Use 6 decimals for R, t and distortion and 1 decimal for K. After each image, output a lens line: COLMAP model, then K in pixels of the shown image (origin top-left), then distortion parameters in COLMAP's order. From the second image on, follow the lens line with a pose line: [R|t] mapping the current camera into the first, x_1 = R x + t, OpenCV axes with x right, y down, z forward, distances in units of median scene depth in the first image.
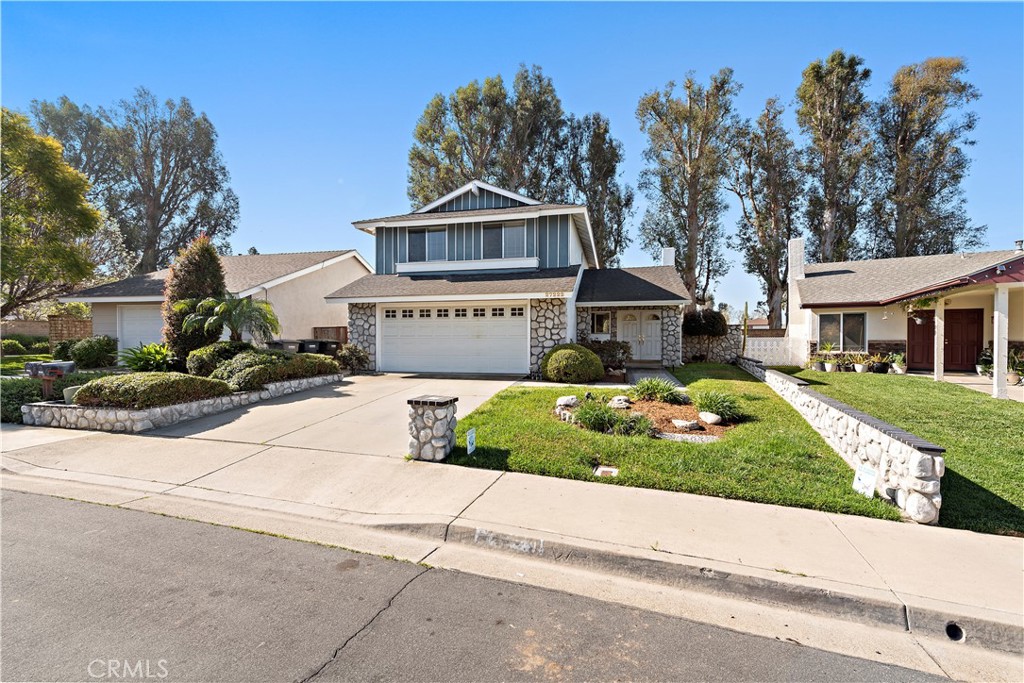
lens RADIAL K [[422.6, 0, 512.0], [0, 422.6, 341.5], [0, 0, 1]] dist [0.016759, -0.004685]
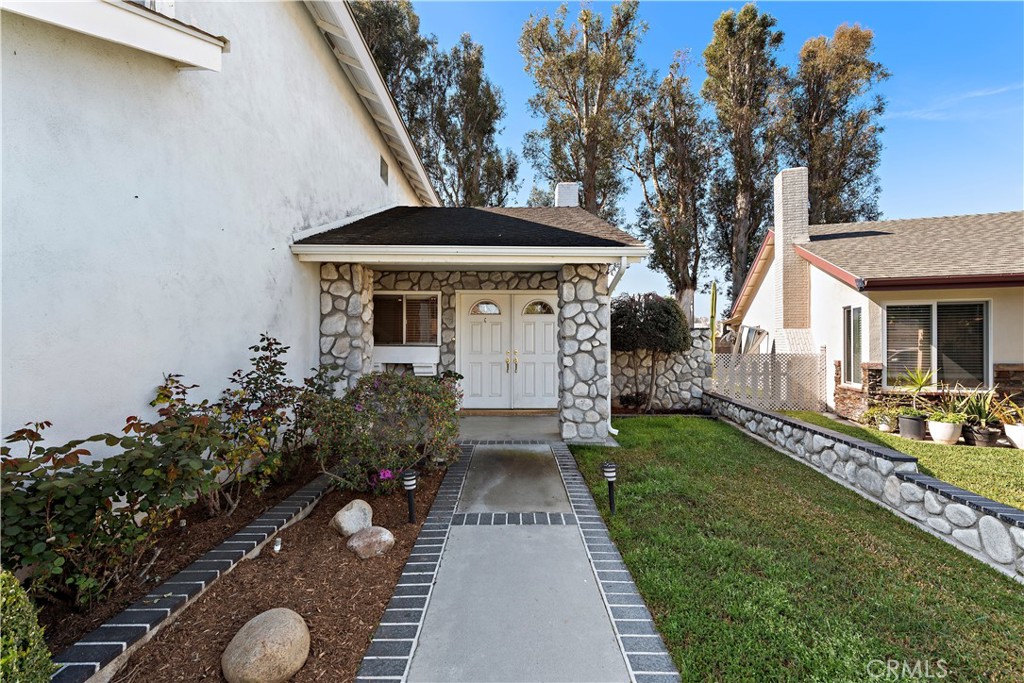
lens RADIAL K [[422.6, 0, 512.0], [0, 422.6, 341.5], [0, 0, 1]] dist [0.016759, -0.004685]
pose [[0.969261, 0.003643, 0.246009, 0.244302], [0.000241, 0.999876, -0.015758, -0.020009], [-0.246036, 0.015333, 0.969139, 0.715870]]
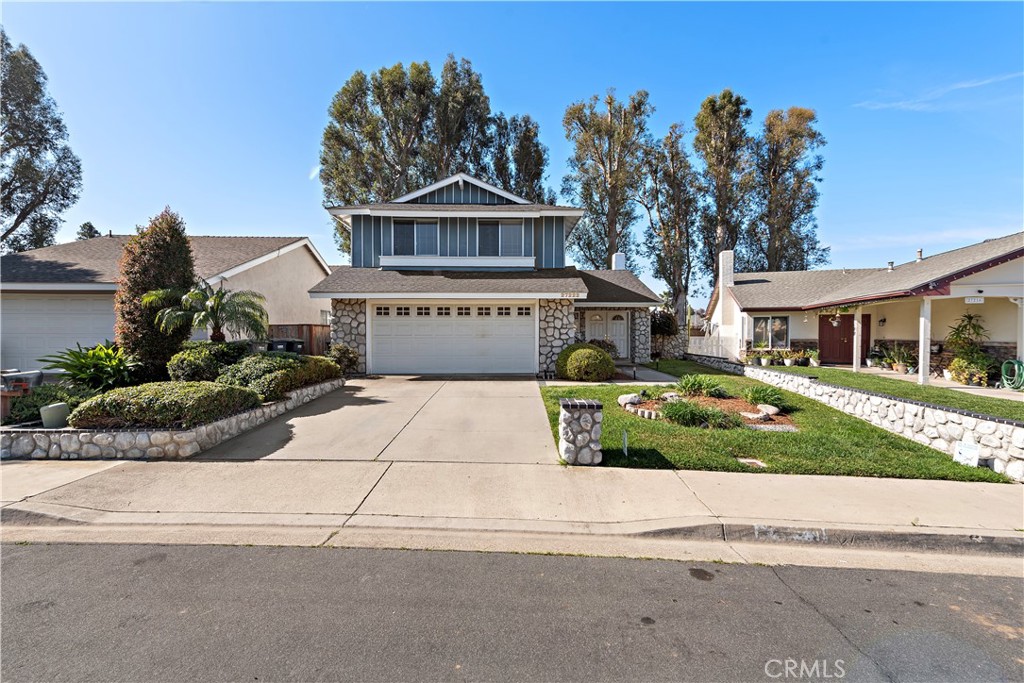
lens RADIAL K [[425.2, 0, 512.0], [0, 425.2, 341.5], [0, 0, 1]] dist [0.017911, -0.004508]
pose [[0.967388, -0.002500, 0.253287, -0.236971], [0.001077, 0.999983, 0.005758, -0.004220], [-0.253297, -0.005298, 0.967374, 0.034207]]
